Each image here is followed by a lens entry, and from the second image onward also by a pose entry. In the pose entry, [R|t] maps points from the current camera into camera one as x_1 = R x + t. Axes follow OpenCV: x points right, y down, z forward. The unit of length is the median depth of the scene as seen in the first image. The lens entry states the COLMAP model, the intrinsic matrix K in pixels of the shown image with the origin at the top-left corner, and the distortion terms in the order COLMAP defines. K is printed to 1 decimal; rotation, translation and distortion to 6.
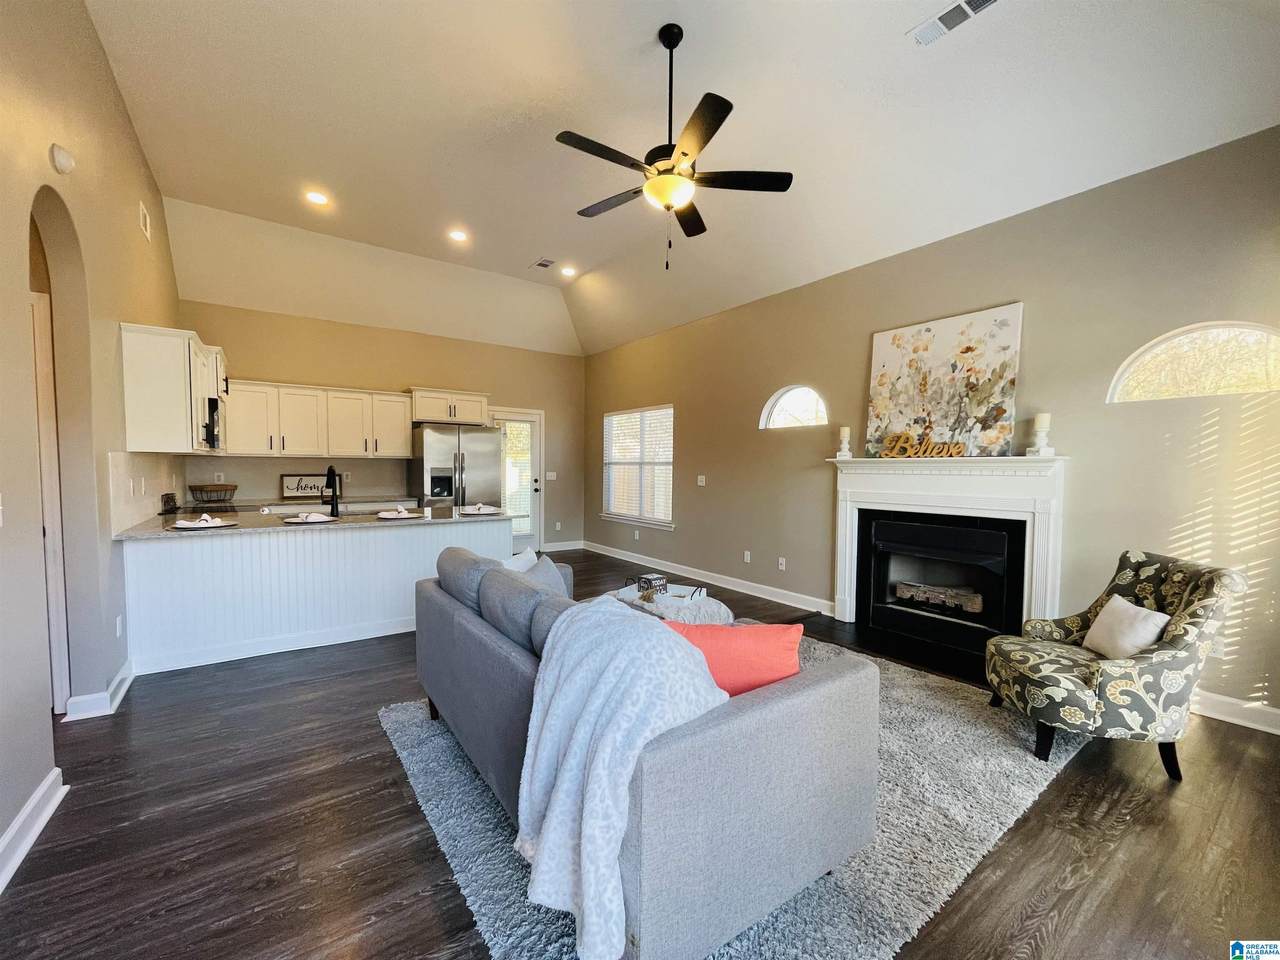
lens RADIAL K [[513.8, 0, 640.0], [0, 513.8, 480.0], [0, 0, 1]] dist [-0.000909, 0.000000]
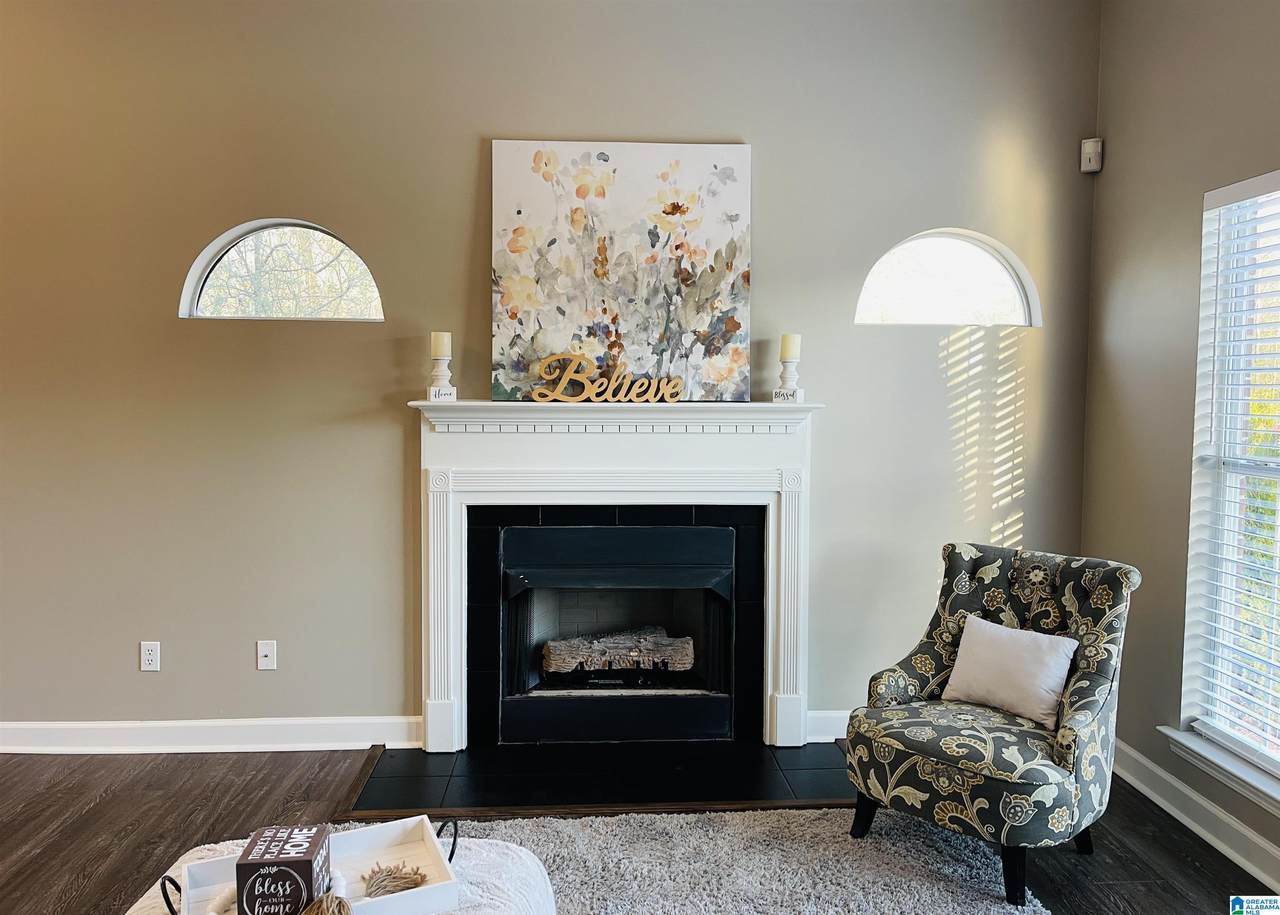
lens RADIAL K [[955.9, 0, 638.0], [0, 955.9, 436.8], [0, 0, 1]] dist [0.045840, -0.005338]
pose [[0.549227, -0.047722, 0.834310, -0.263852], [0.018336, 0.998816, 0.045061, -0.053557], [-0.835472, -0.009451, 0.549451, 0.454537]]
